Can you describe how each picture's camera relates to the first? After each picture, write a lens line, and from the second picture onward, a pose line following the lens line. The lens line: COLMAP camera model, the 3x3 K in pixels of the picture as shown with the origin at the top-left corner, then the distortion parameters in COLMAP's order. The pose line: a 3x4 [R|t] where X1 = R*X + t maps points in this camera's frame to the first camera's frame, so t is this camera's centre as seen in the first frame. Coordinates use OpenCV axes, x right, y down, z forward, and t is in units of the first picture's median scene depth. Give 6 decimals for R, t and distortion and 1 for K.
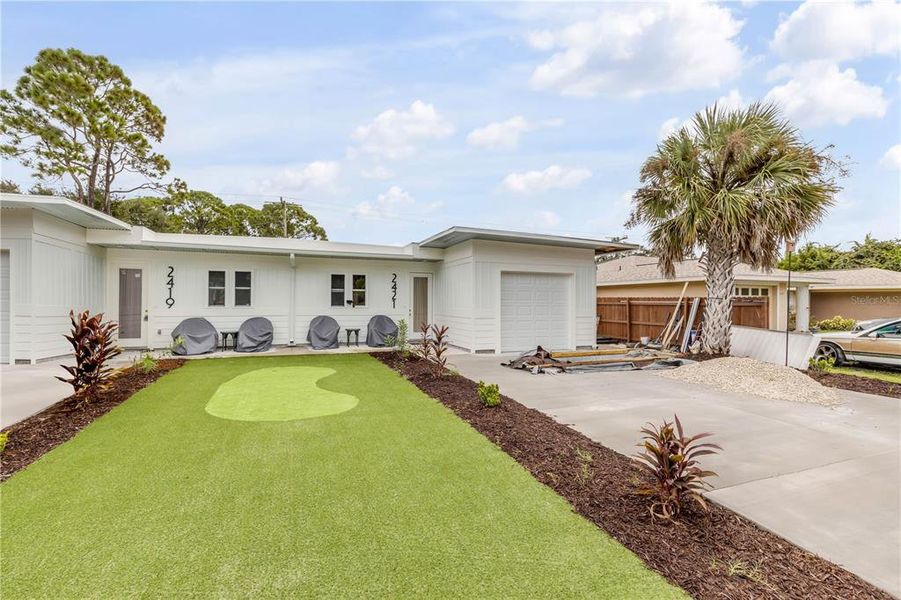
lens RADIAL K [[406.6, 0, 450.9], [0, 406.6, 308.8], [0, 0, 1]] dist [0.005100, -0.001080]
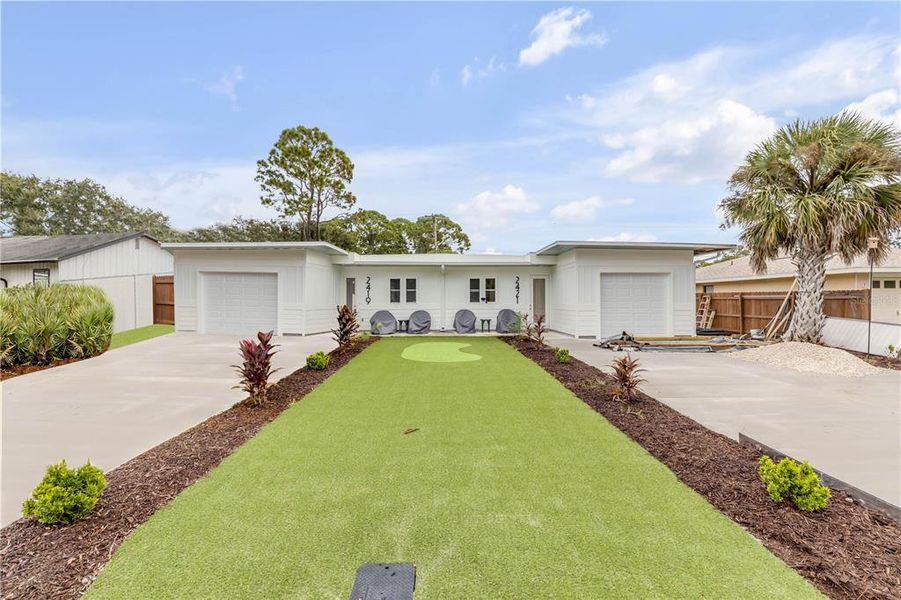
lens RADIAL K [[406.6, 0, 458.1], [0, 406.6, 296.7], [0, 0, 1]] dist [0.005100, -0.001080]
pose [[0.946735, -0.012156, -0.321784, 0.100879], [0.003743, 0.999635, -0.026750, 0.010566], [0.321991, 0.024120, 0.946435, -0.284457]]
